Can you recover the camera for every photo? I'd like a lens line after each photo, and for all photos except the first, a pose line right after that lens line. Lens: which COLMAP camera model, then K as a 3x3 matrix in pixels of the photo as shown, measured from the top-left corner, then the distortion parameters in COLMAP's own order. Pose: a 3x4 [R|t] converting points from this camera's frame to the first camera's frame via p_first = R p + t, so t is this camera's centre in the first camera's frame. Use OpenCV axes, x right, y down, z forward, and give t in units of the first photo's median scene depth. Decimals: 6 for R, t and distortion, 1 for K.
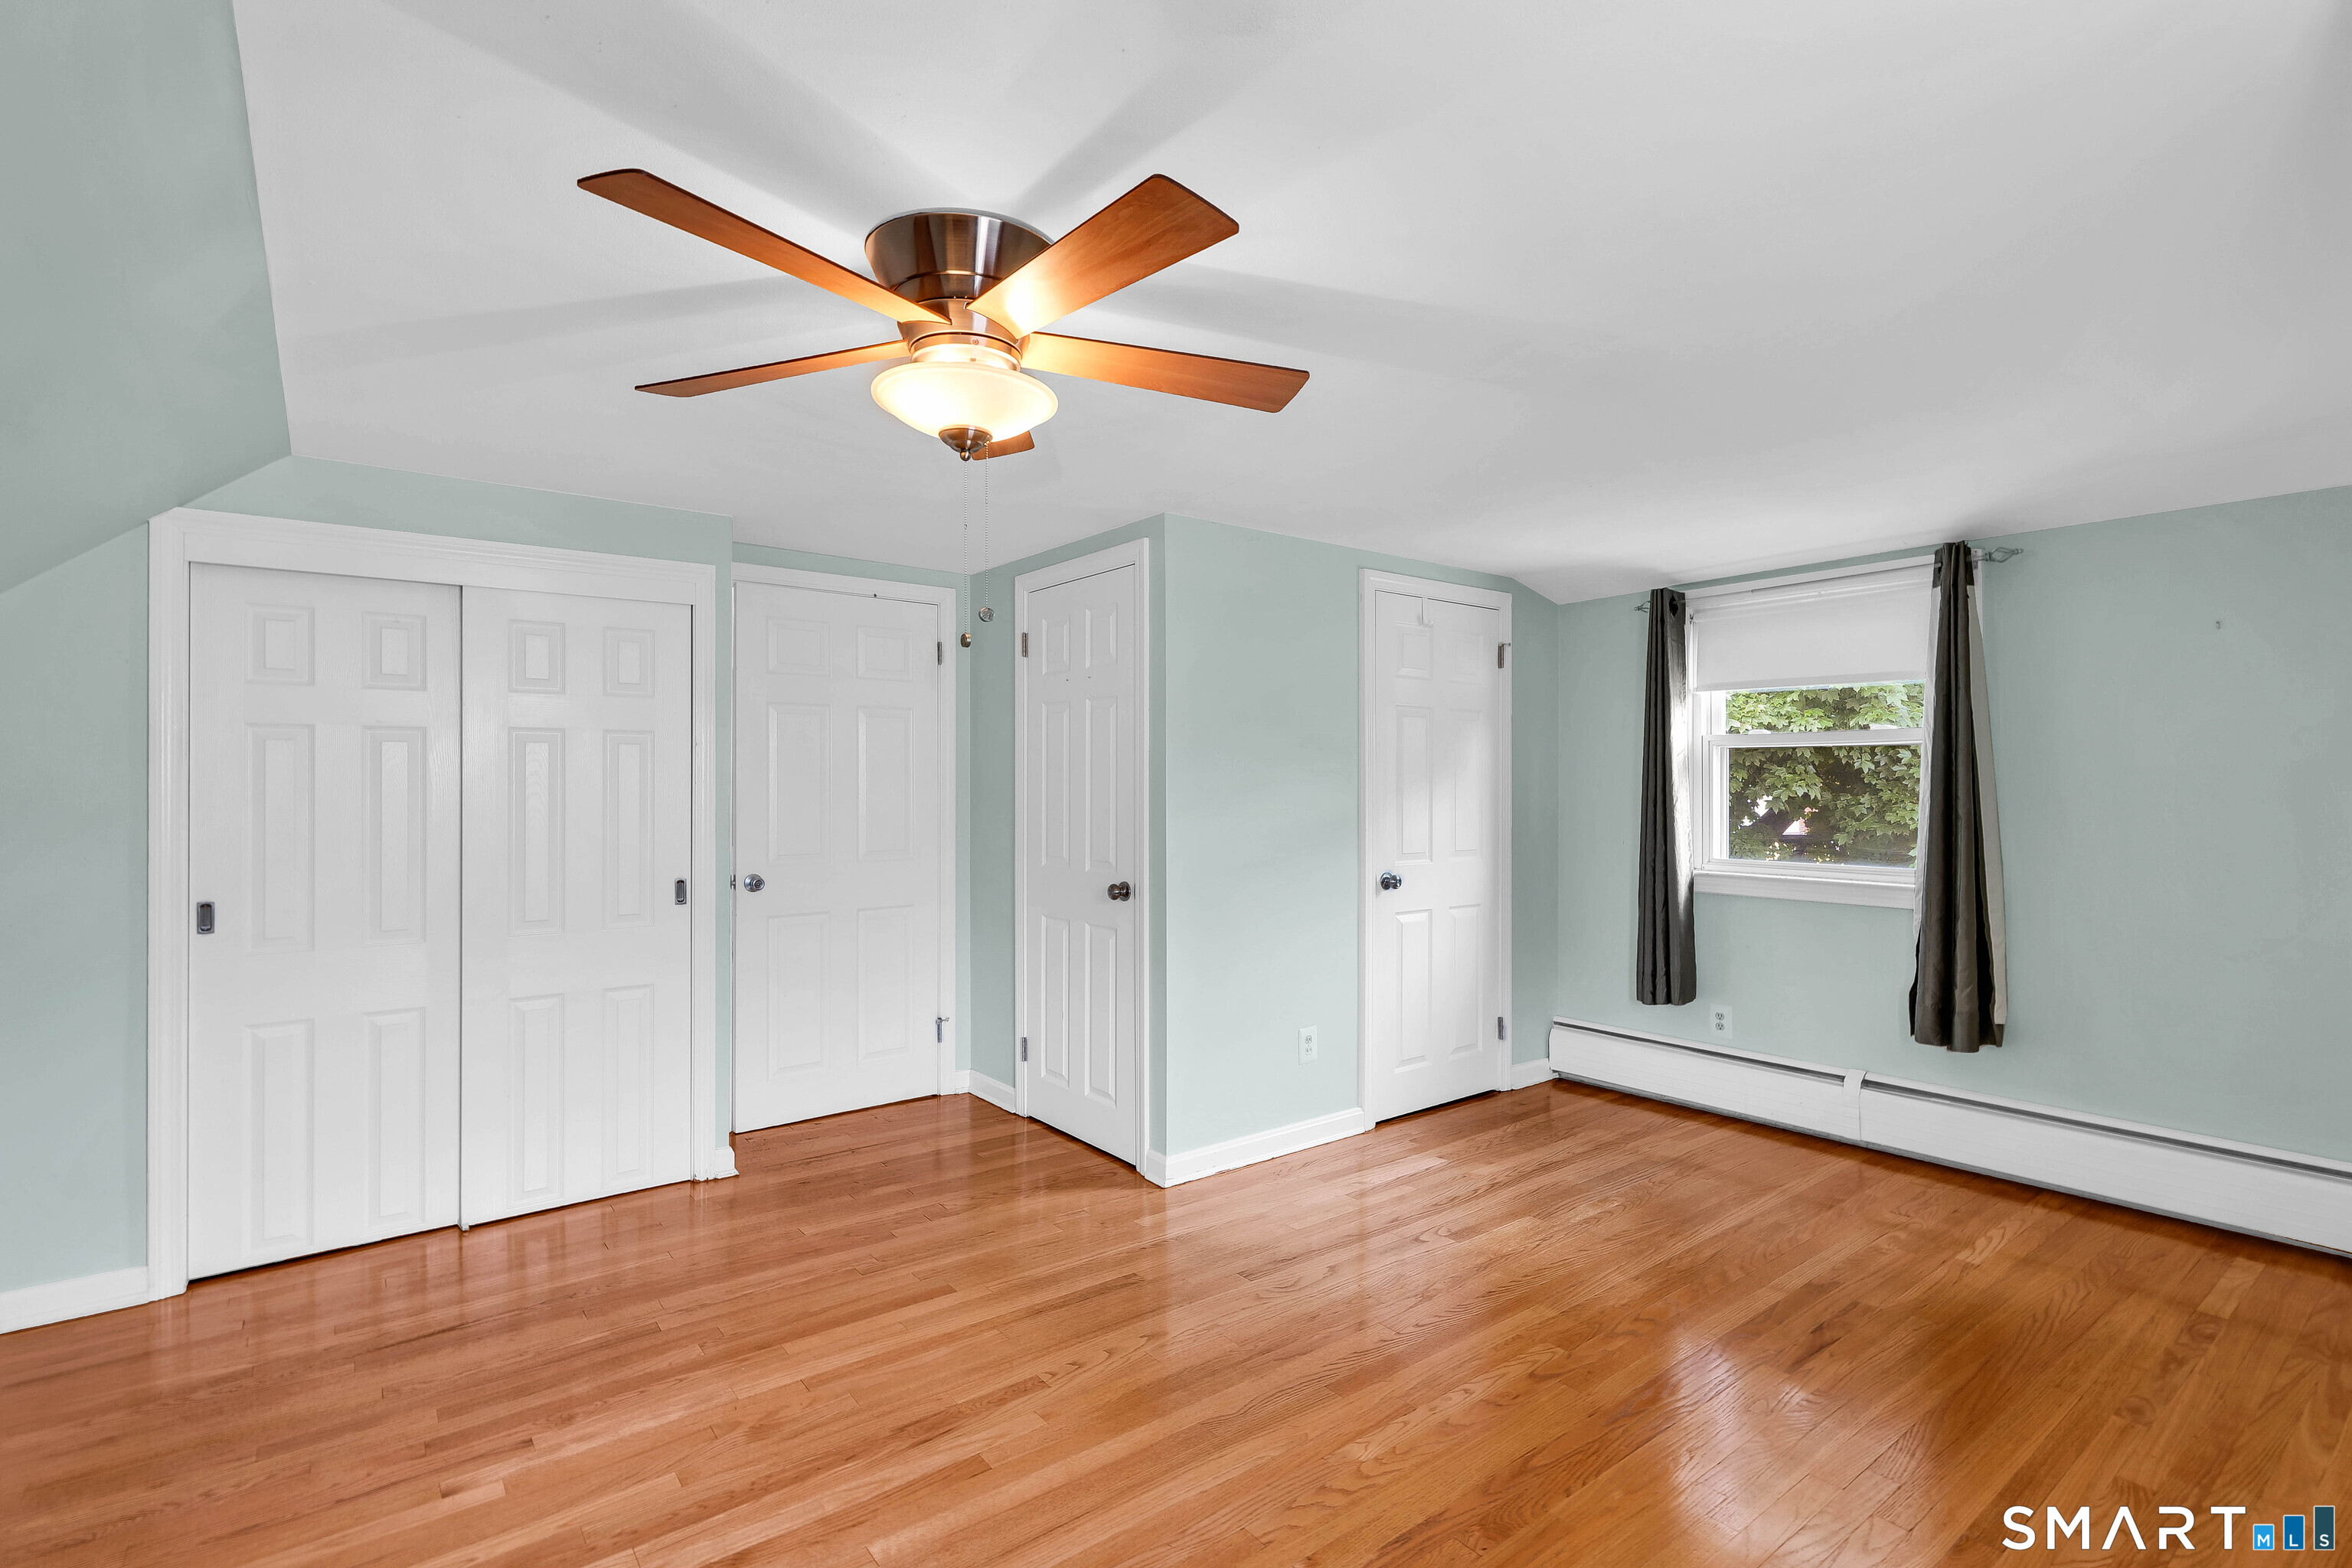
lens RADIAL K [[1095.0, 0, 1167.9], [0, 1095.0, 781.4], [0, 0, 1]] dist [0.002306, 0.000205]
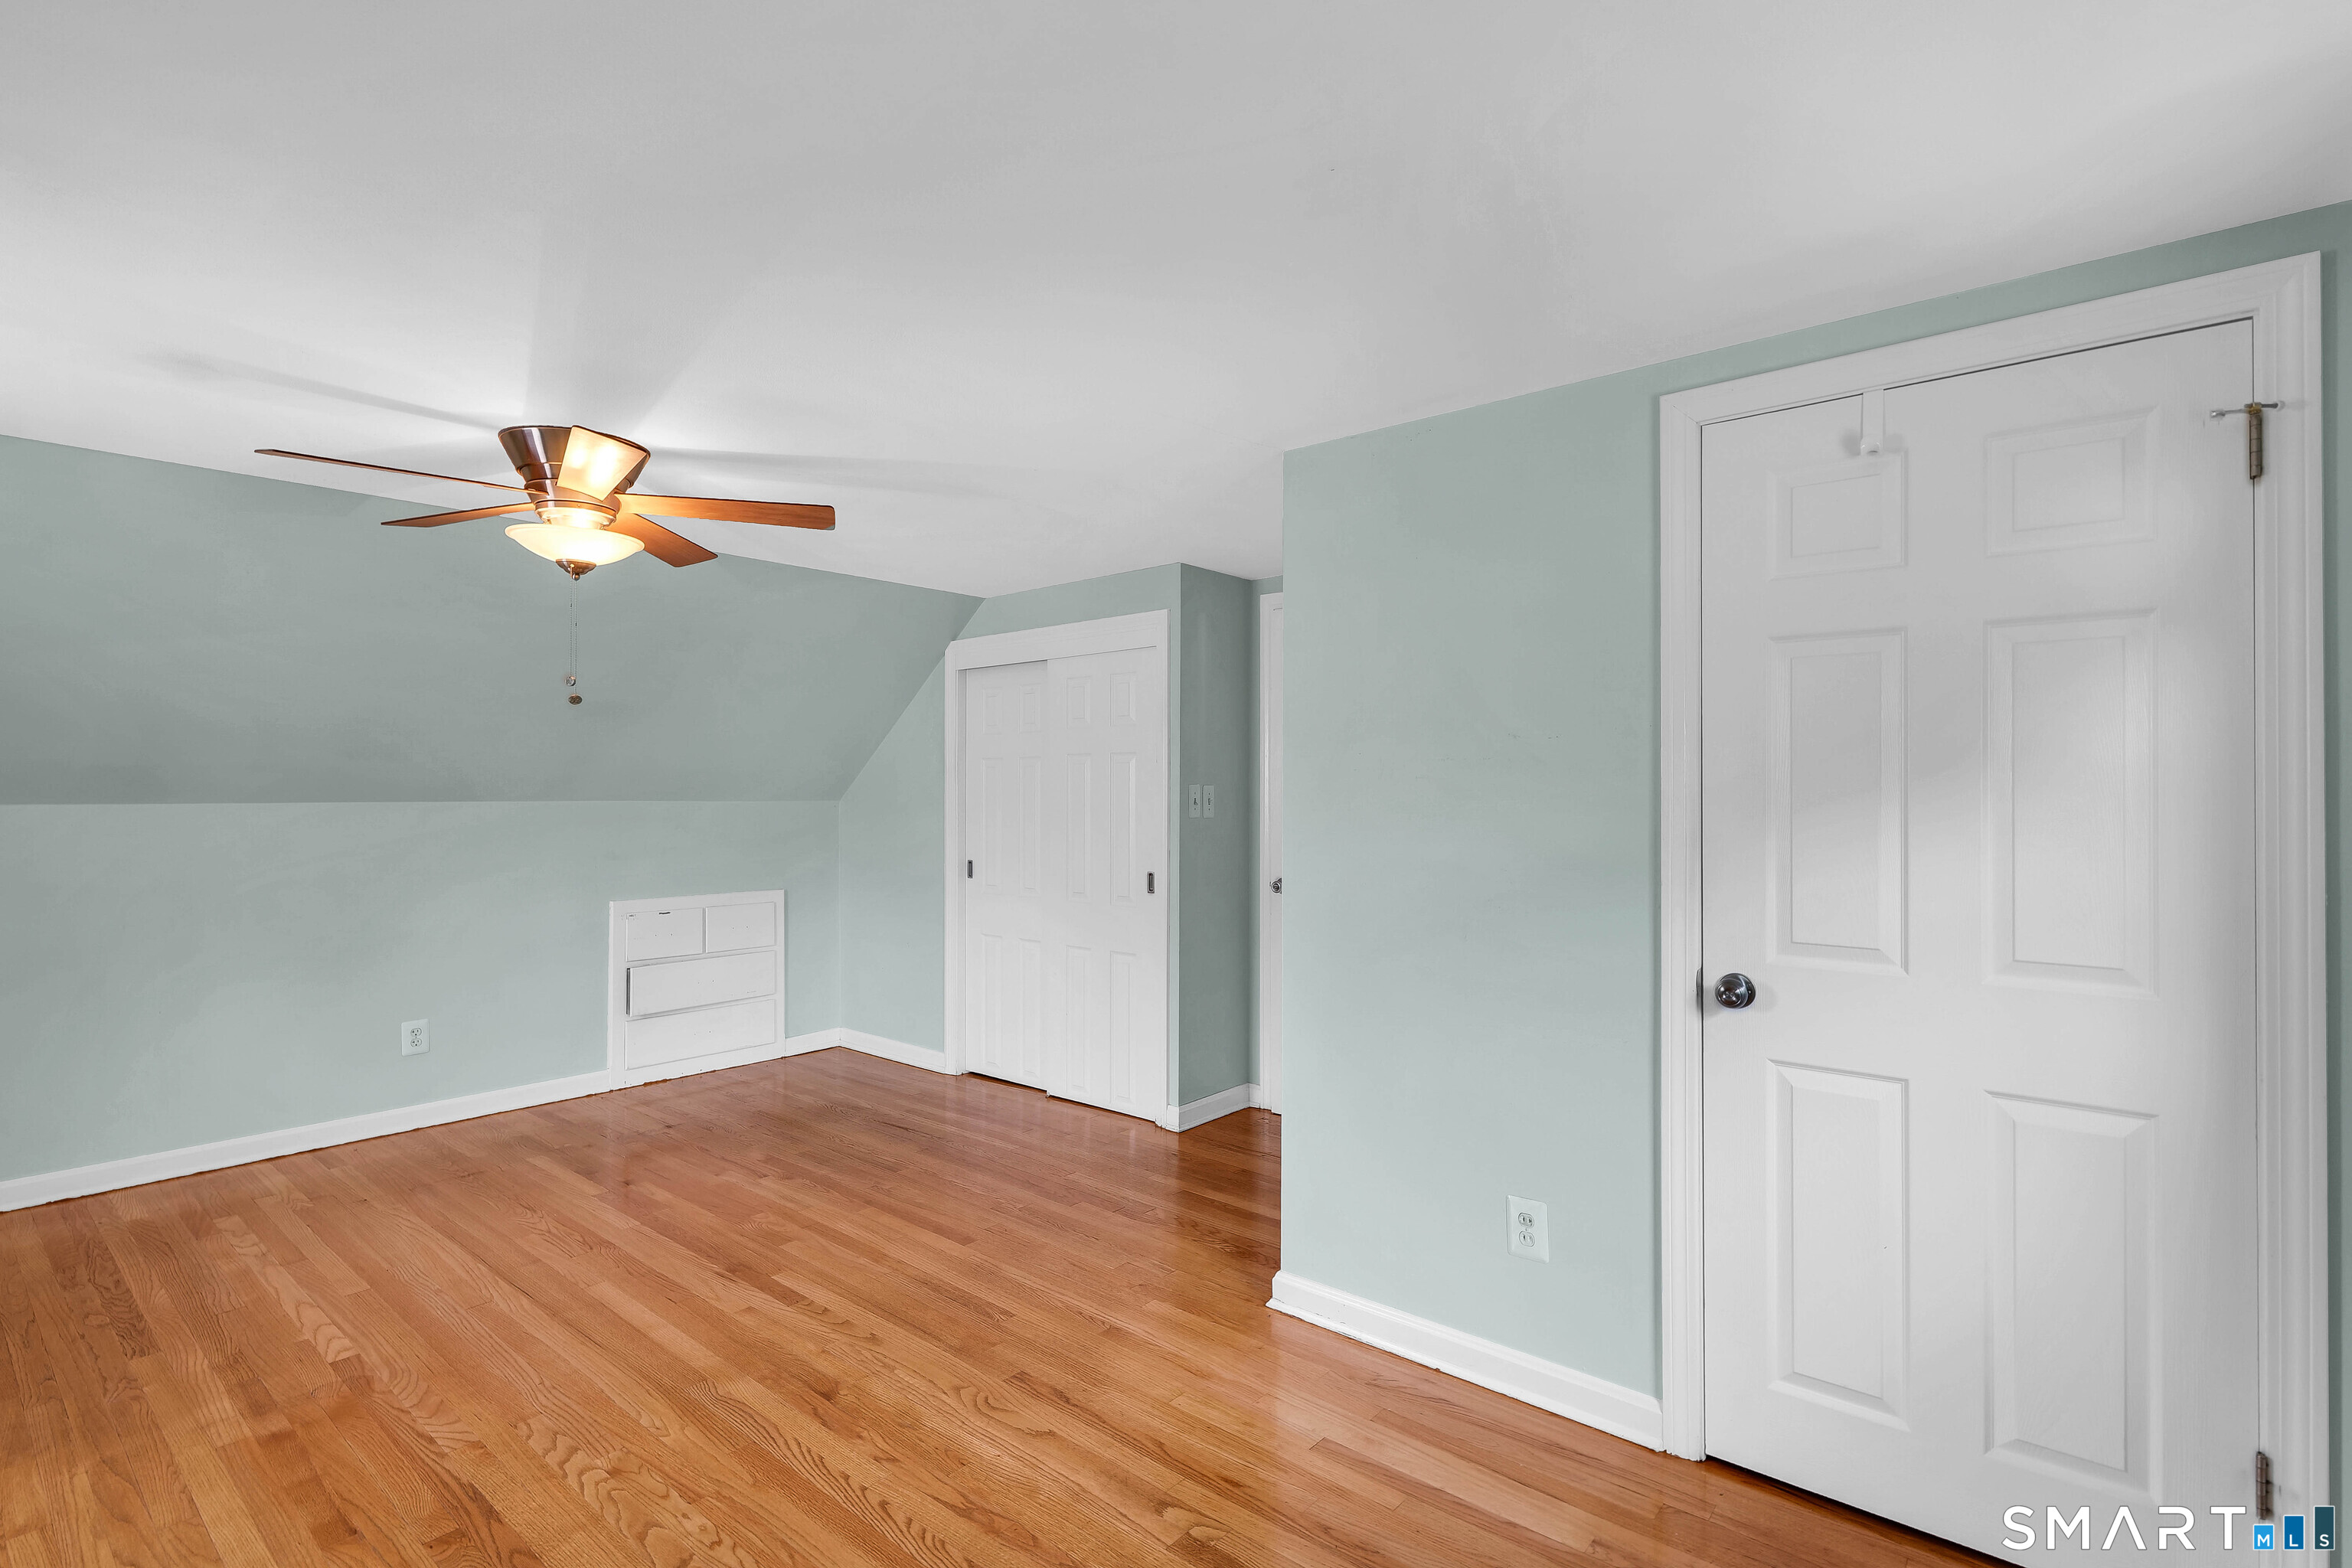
lens RADIAL K [[1095.0, 0, 1176.4], [0, 1095.0, 781.7], [0, 0, 1]] dist [0.002306, 0.000205]
pose [[0.224033, -0.008629, -0.974543, 0.824698], [0.001070, 0.999962, -0.008608, -0.001499], [0.974581, 0.000885, 0.224034, 0.825539]]
